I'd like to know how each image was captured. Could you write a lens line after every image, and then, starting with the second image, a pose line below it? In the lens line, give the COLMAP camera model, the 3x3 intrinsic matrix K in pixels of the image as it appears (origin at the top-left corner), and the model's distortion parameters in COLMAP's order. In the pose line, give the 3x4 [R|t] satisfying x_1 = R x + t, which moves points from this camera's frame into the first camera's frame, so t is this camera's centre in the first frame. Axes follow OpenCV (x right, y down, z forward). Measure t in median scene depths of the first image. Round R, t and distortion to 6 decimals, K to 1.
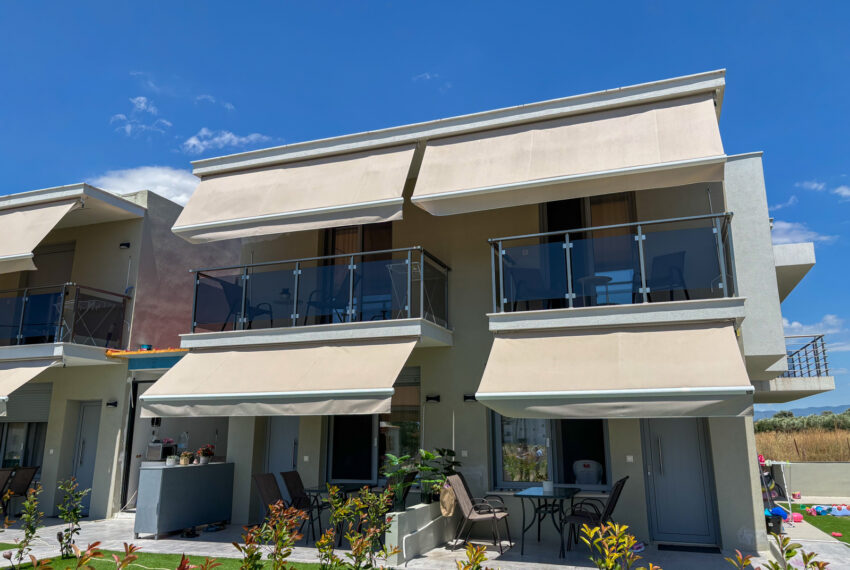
lens RADIAL K [[640.0, 0, 418.6], [0, 640.0, 280.6], [0, 0, 1]] dist [0.044790, -0.015849]
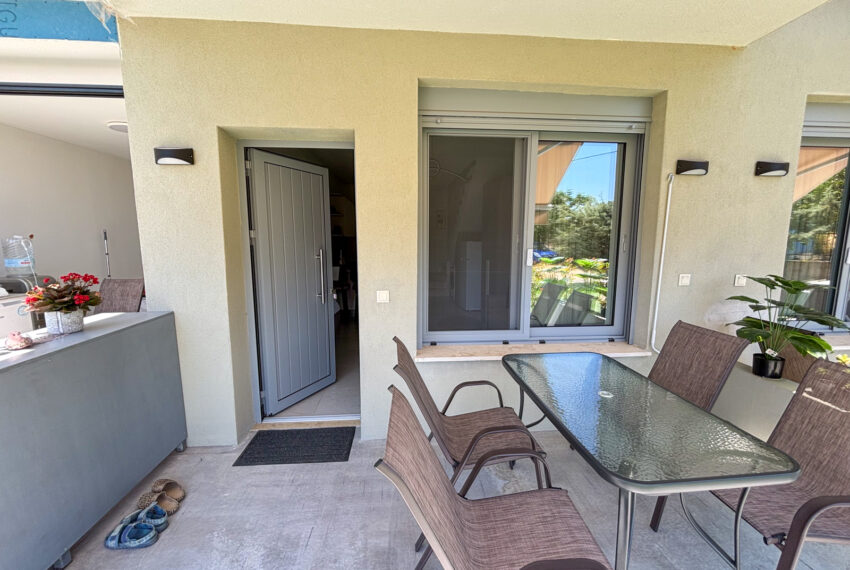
lens RADIAL K [[344.1, 0, 426.5], [0, 344.1, 283.2], [0, 0, 1]] dist [0.003686, -0.001653]
pose [[0.906566, -0.047191, 0.419417, -0.261718], [-0.099800, 0.941581, 0.321659, 0.205519], [-0.410094, -0.333463, 0.848896, 0.855537]]
